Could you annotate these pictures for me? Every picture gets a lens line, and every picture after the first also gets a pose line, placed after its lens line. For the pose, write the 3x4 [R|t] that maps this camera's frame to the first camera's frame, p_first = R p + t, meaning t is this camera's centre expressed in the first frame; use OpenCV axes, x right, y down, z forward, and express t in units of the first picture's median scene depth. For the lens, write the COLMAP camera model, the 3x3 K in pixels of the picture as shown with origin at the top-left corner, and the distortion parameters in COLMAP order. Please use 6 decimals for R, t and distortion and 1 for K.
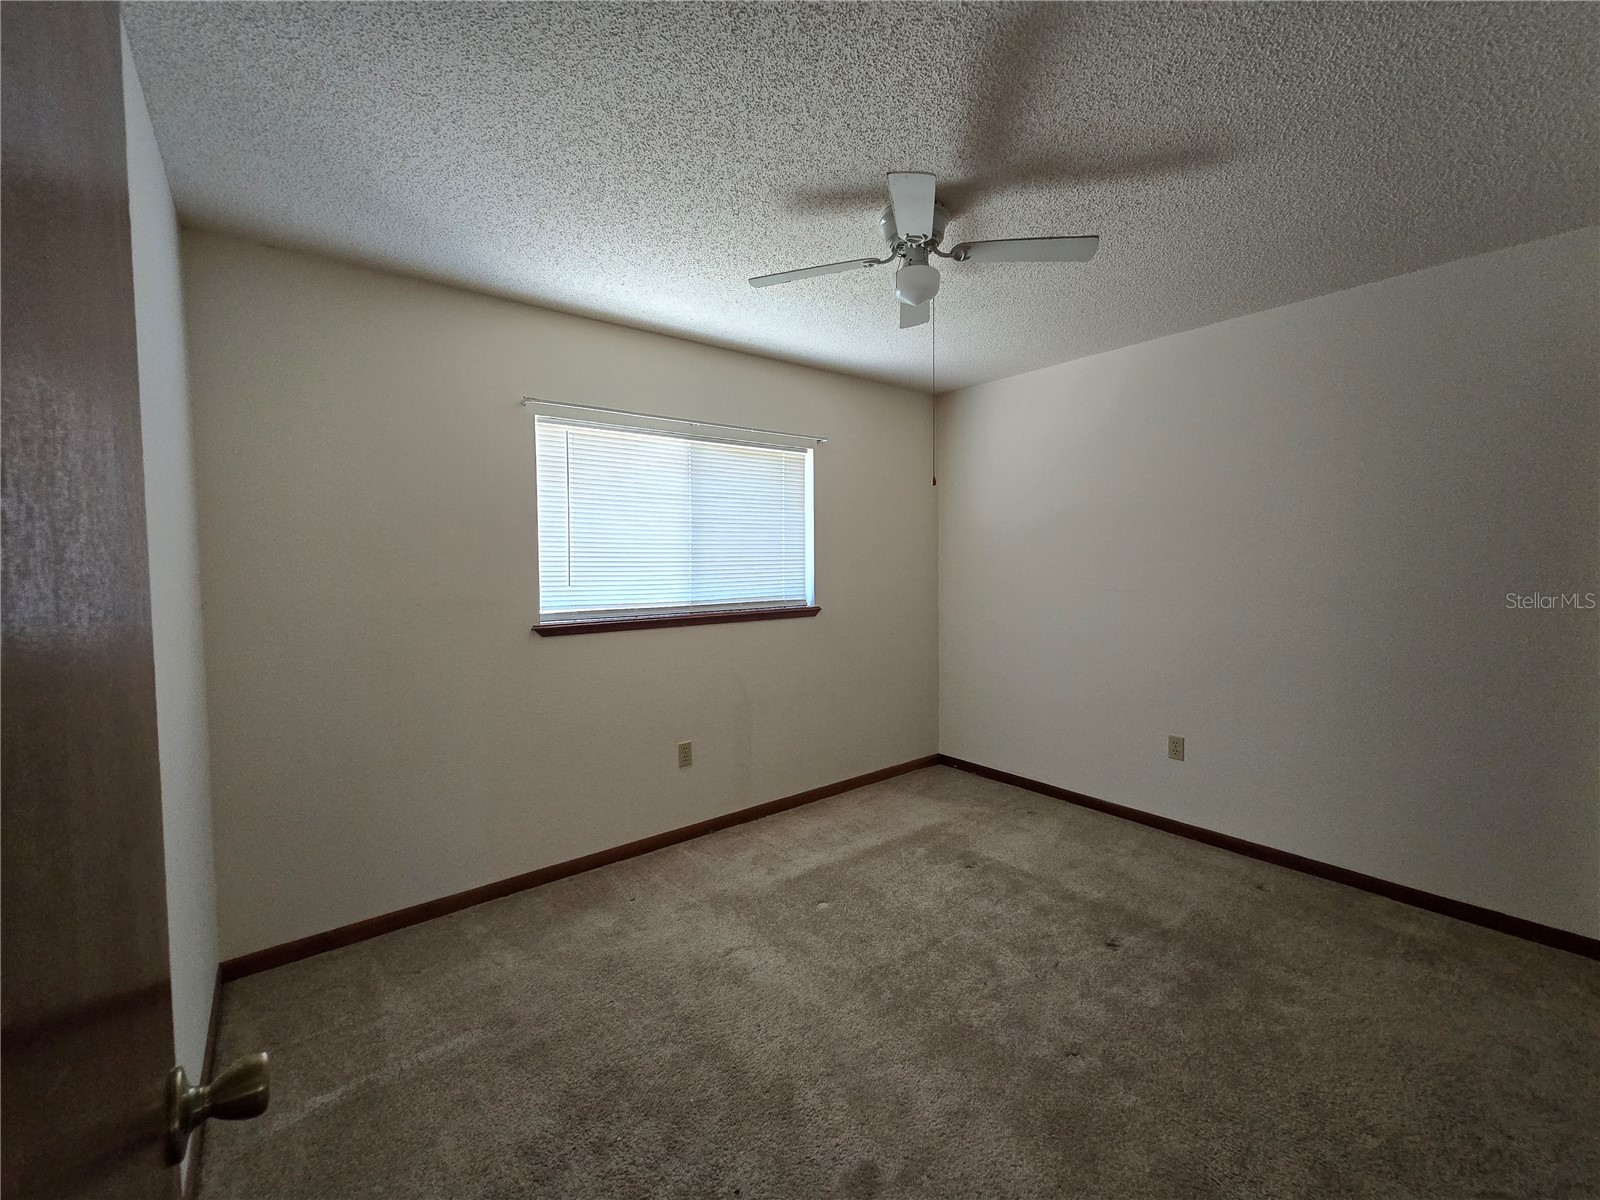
lens RADIAL K [[655.1, 0, 805.0], [0, 655.1, 593.7], [0, 0, 1]] dist [-0.003133, 0.000383]
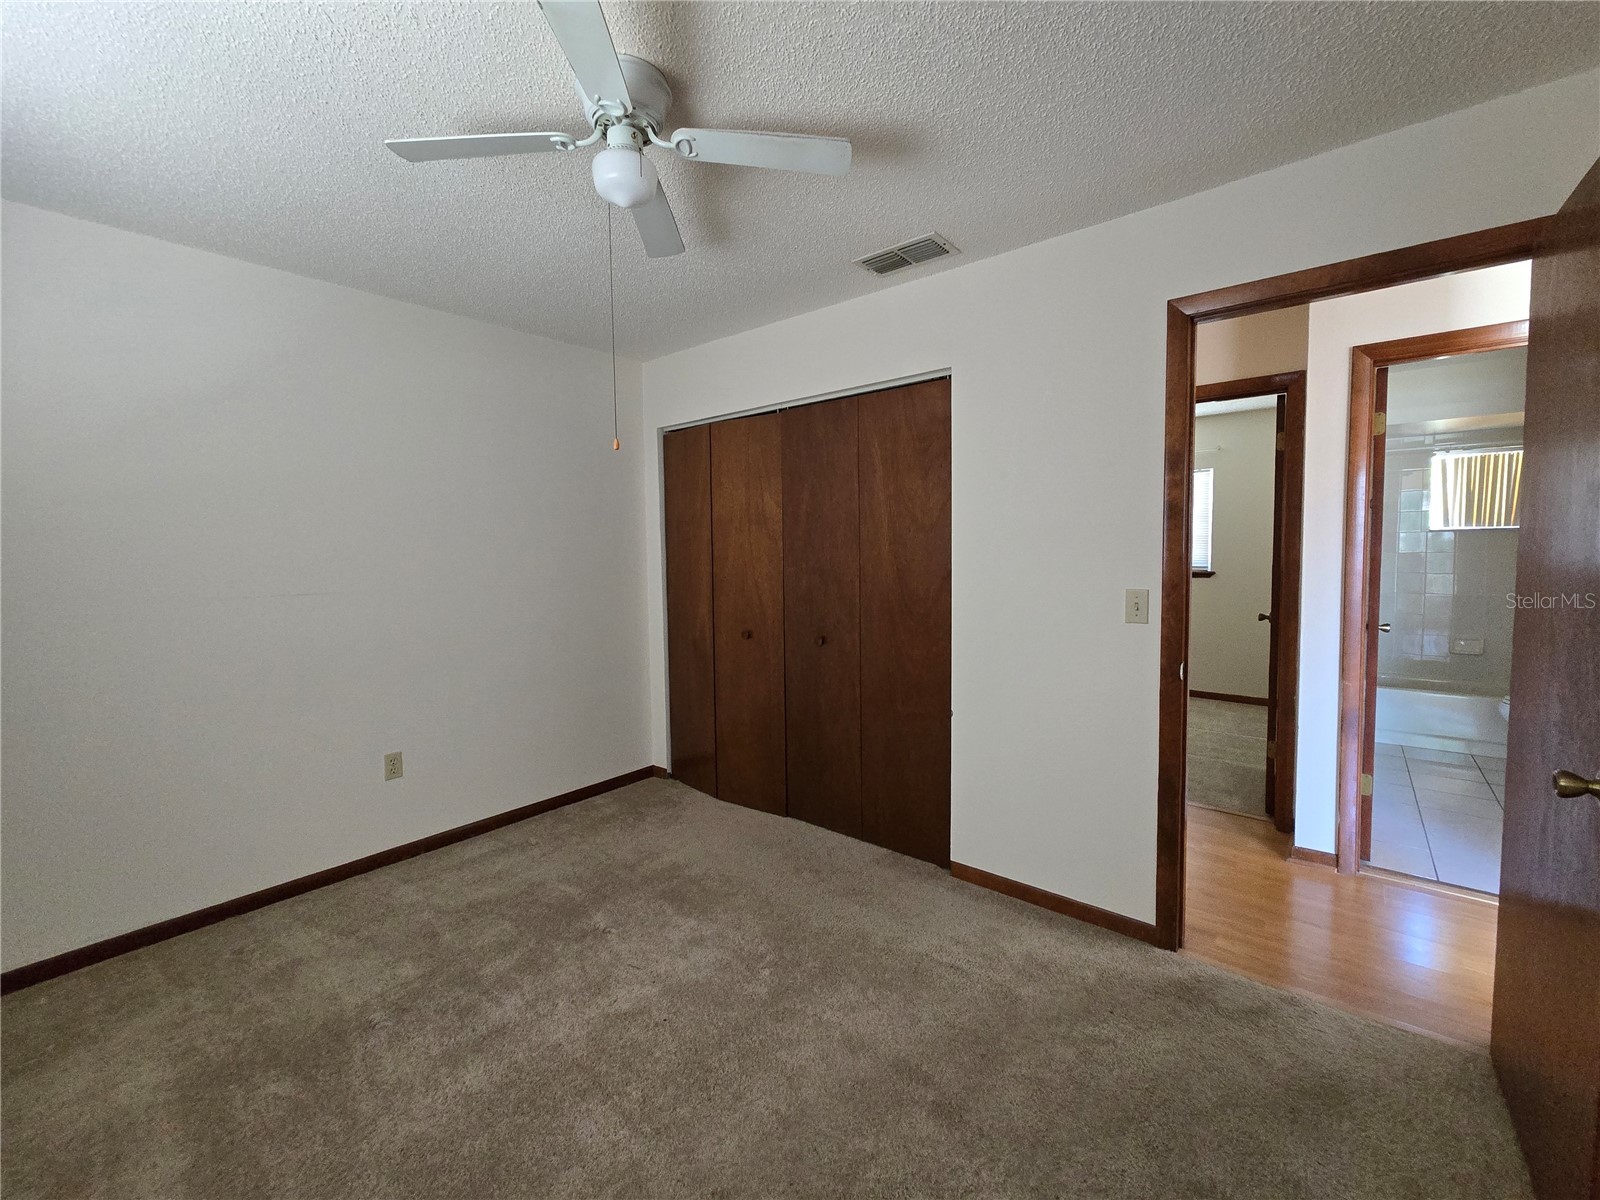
lens RADIAL K [[655.1, 0, 802.3], [0, 655.1, 589.1], [0, 0, 1]] dist [-0.003133, 0.000383]
pose [[-0.190479, -0.056675, 0.980054, -0.469976], [0.062634, 0.995596, 0.069747, -0.035144], [-0.979691, 0.074670, -0.186090, 0.722945]]
